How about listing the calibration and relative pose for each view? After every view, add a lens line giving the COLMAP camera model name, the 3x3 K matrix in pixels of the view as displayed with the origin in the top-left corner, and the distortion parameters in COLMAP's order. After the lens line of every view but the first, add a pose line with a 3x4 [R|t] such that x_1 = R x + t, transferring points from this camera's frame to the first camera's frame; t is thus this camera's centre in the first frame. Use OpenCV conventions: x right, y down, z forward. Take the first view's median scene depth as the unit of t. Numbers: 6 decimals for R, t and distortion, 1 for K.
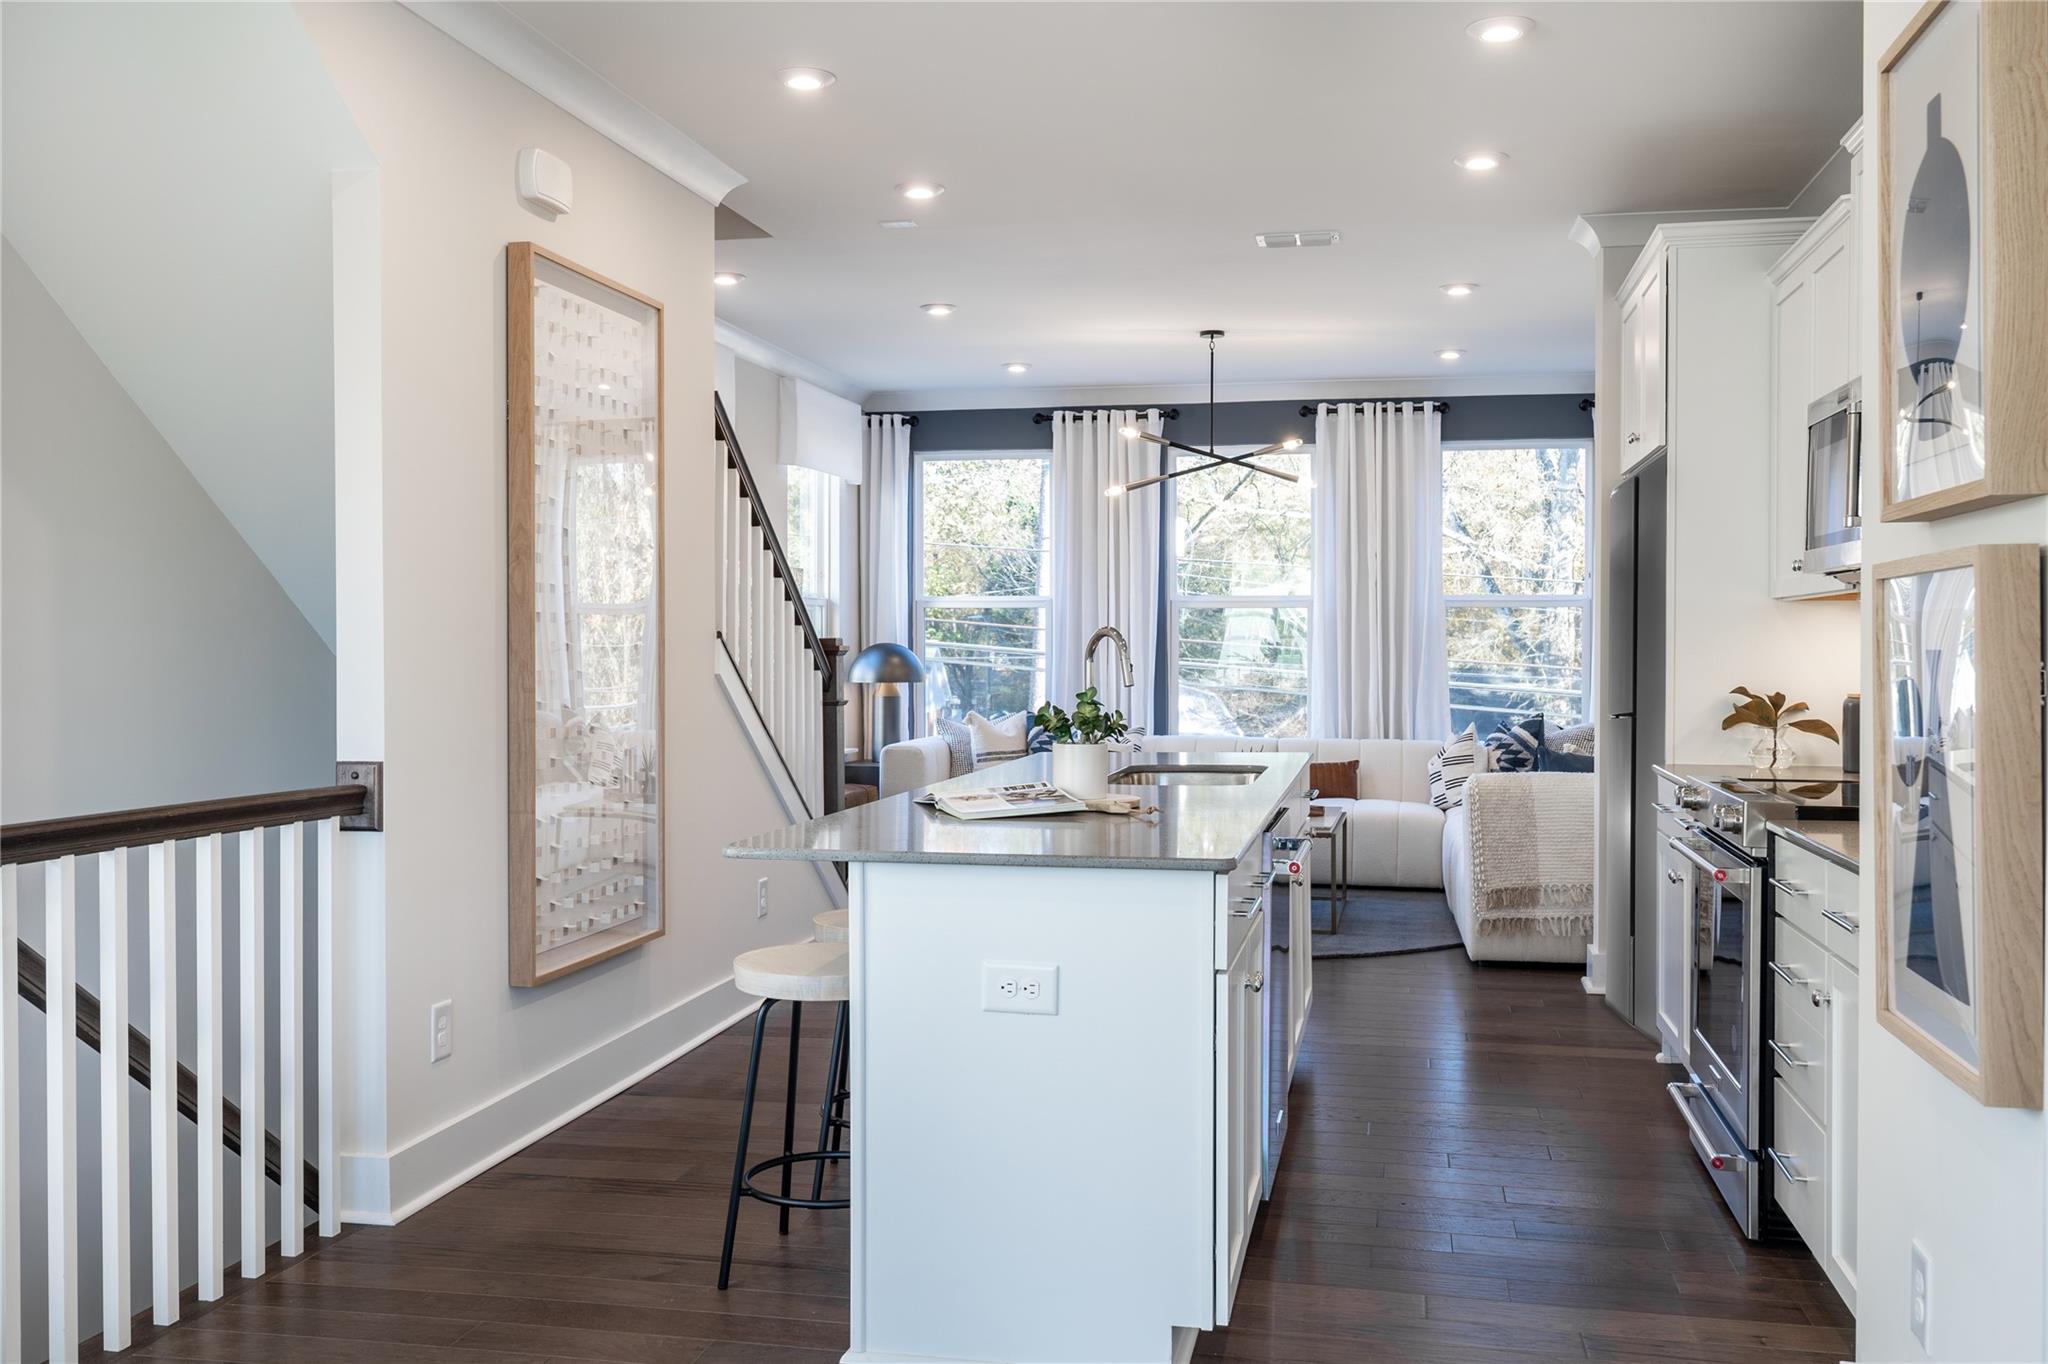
lens RADIAL K [[1801.1, 0, 1031.9], [0, 1801.1, 695.7], [0, 0, 1]] dist [0.009610, -0.002131]
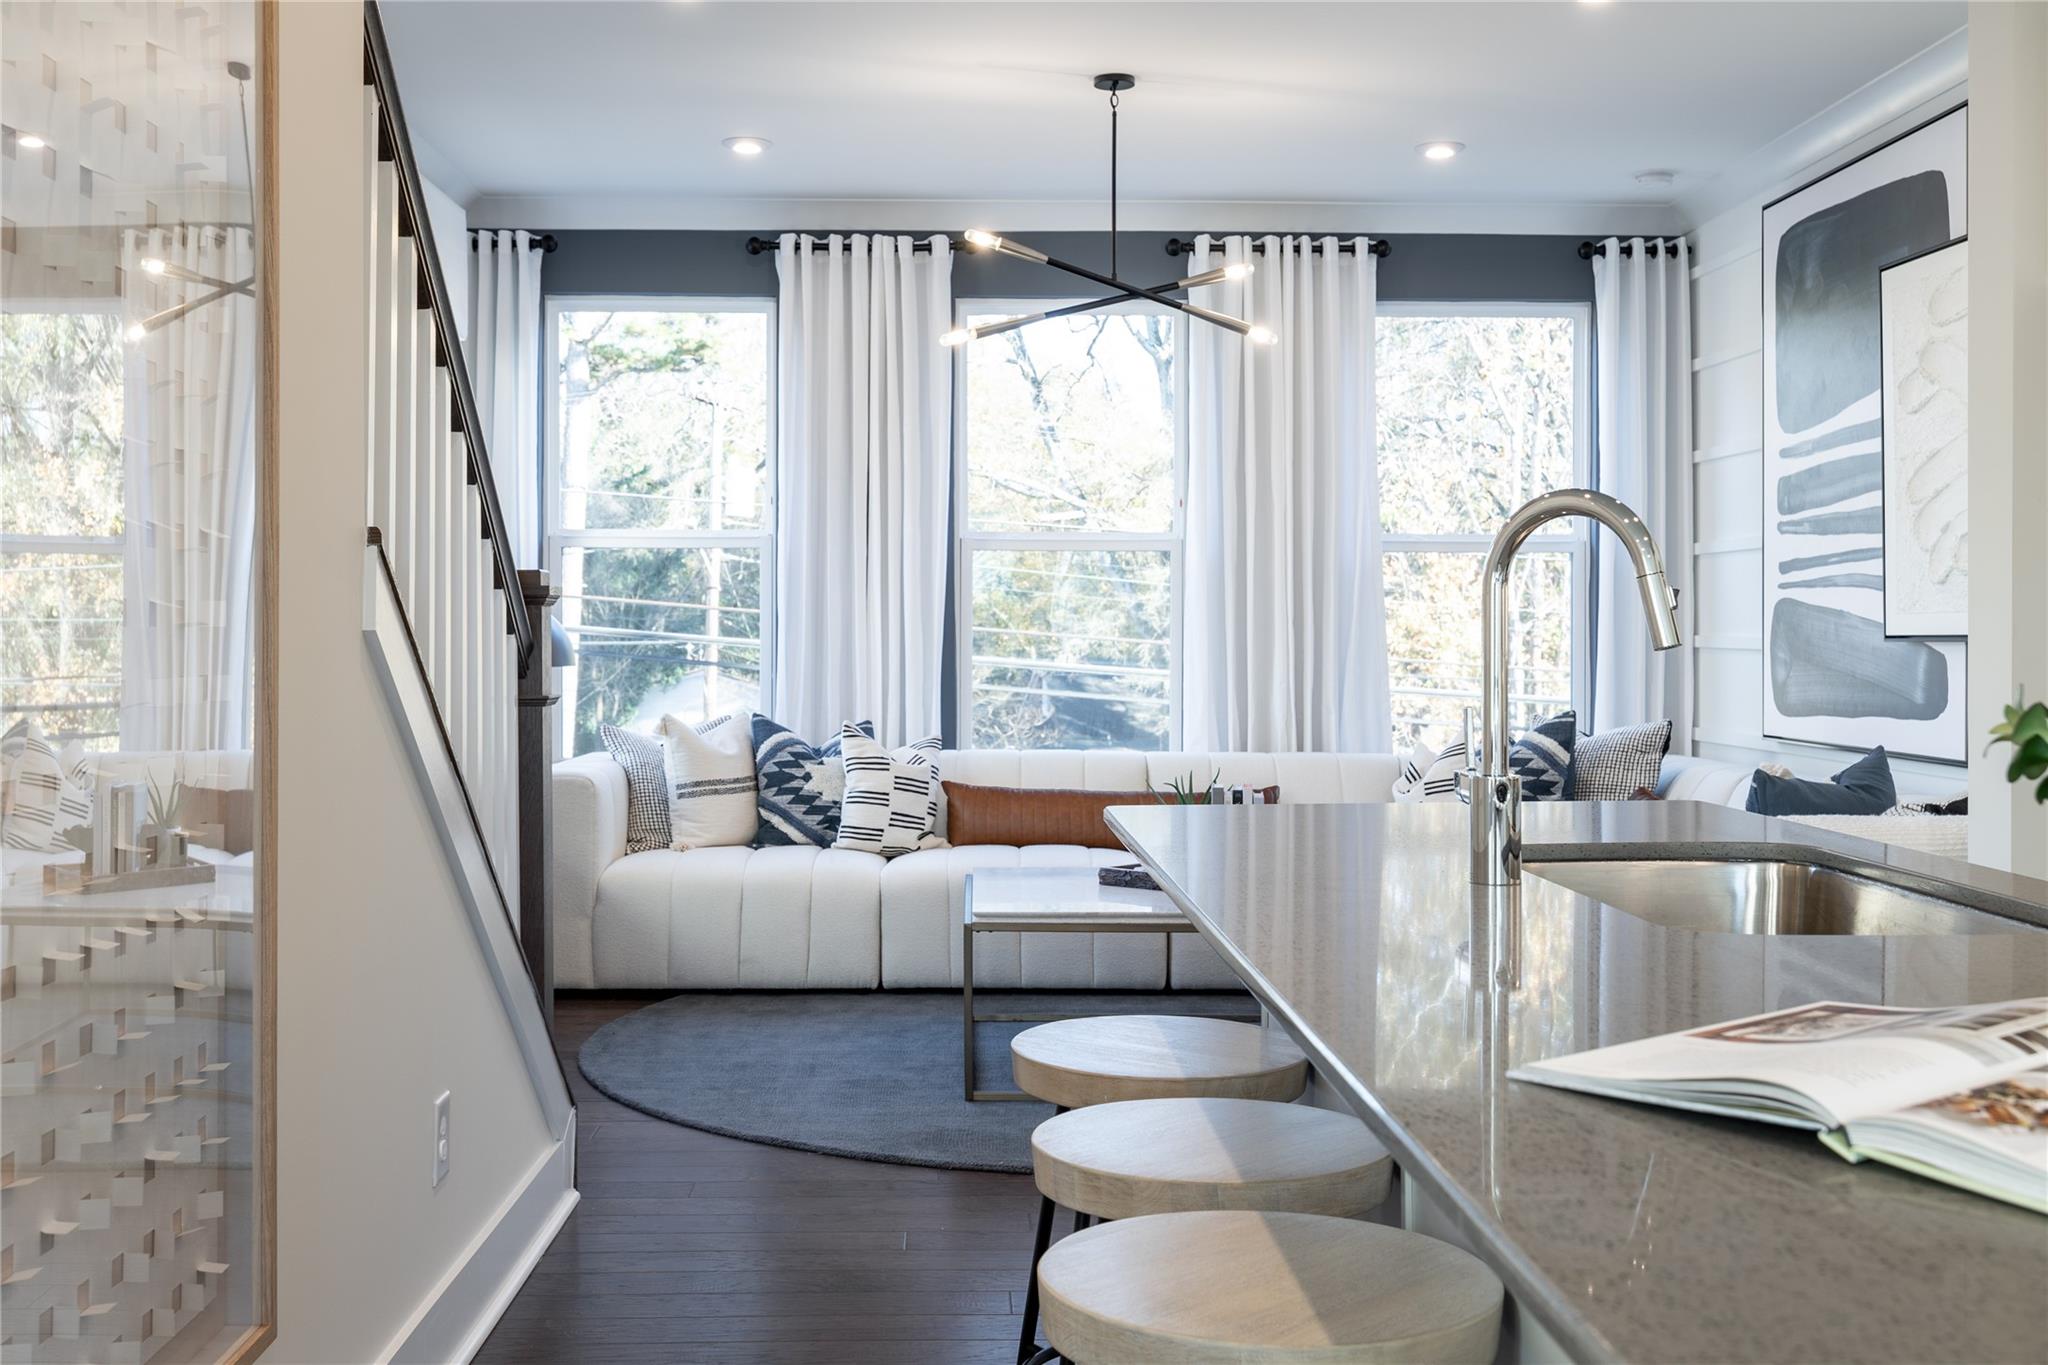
lens RADIAL K [[2144.7, 0, 1013.2], [0, 2144.7, 661.9], [0, 0, 1]] dist [0.025128, 0.000000]
pose [[0.976247, -0.001335, 0.216658, -0.073750], [0.004260, 0.999906, -0.013032, 0.001166], [-0.216620, 0.013646, 0.976161, 0.261724]]
